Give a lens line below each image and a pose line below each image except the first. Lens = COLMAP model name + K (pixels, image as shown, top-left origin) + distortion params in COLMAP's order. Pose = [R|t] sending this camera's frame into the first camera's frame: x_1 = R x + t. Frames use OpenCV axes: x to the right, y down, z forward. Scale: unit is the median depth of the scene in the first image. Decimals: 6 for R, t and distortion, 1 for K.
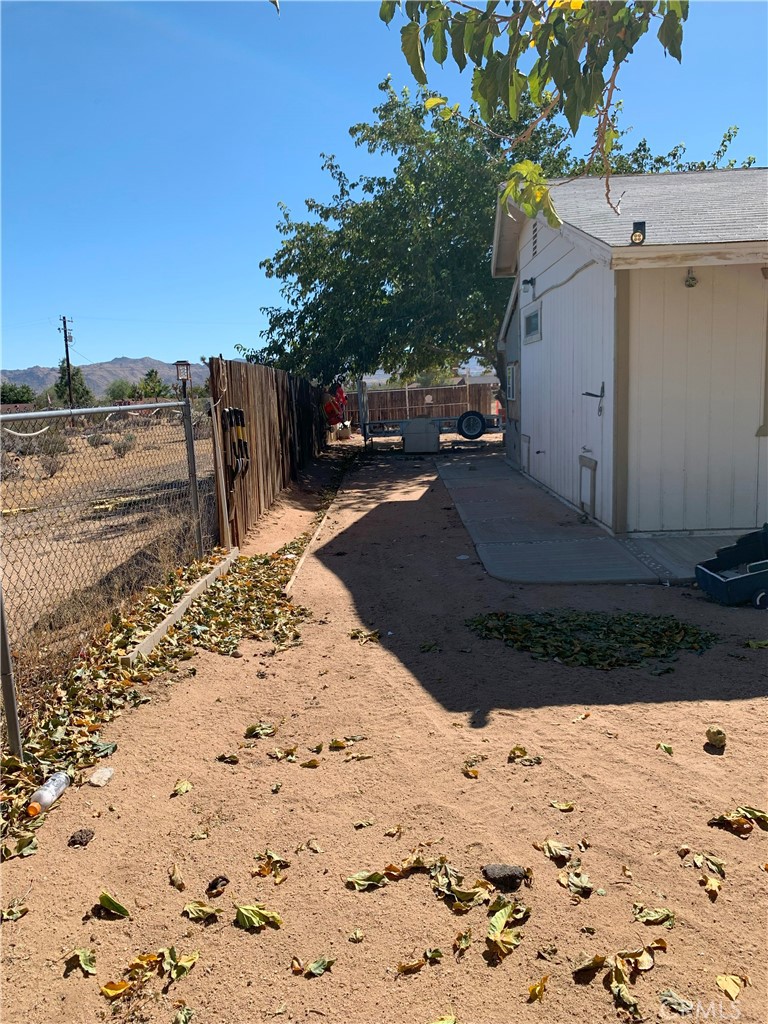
lens RADIAL K [[816.4, 0, 384.0], [0, 816.4, 512.0], [0, 0, 1]] dist [0.002478, 0.008988]
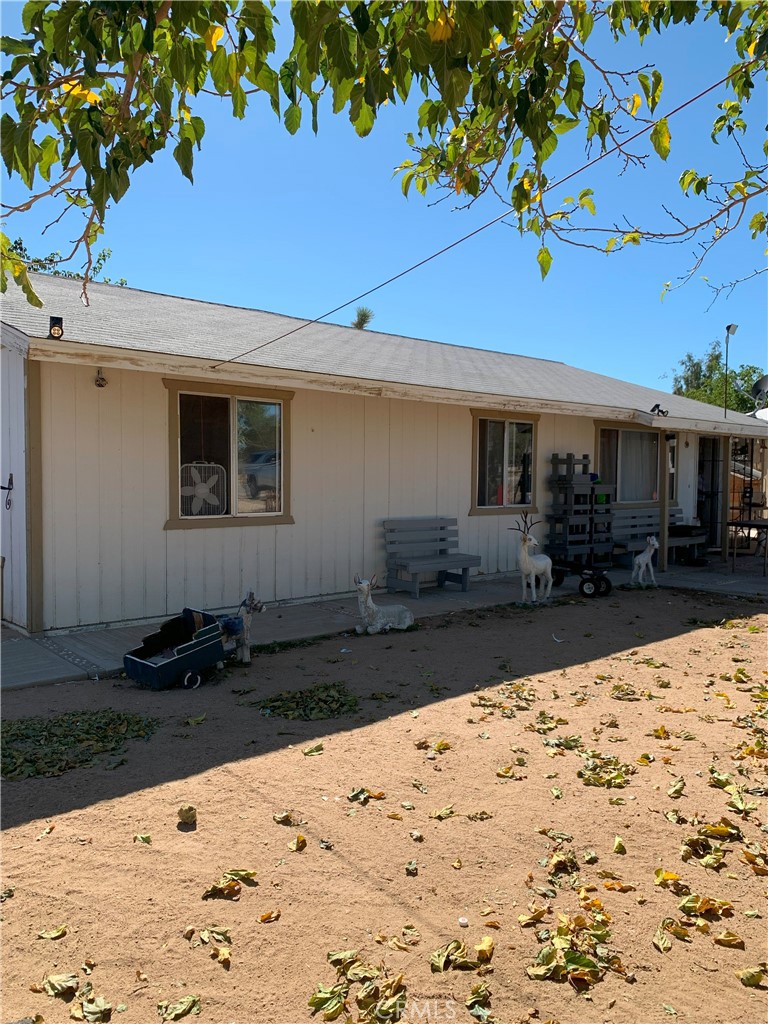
lens RADIAL K [[816.4, 0, 384.0], [0, 816.4, 512.0], [0, 0, 1]] dist [0.002478, 0.008988]
pose [[0.703948, 0.013555, 0.710122, -0.143461], [0.077819, 0.992327, -0.096084, 0.014209], [-0.705976, 0.122900, 0.697491, 0.054229]]
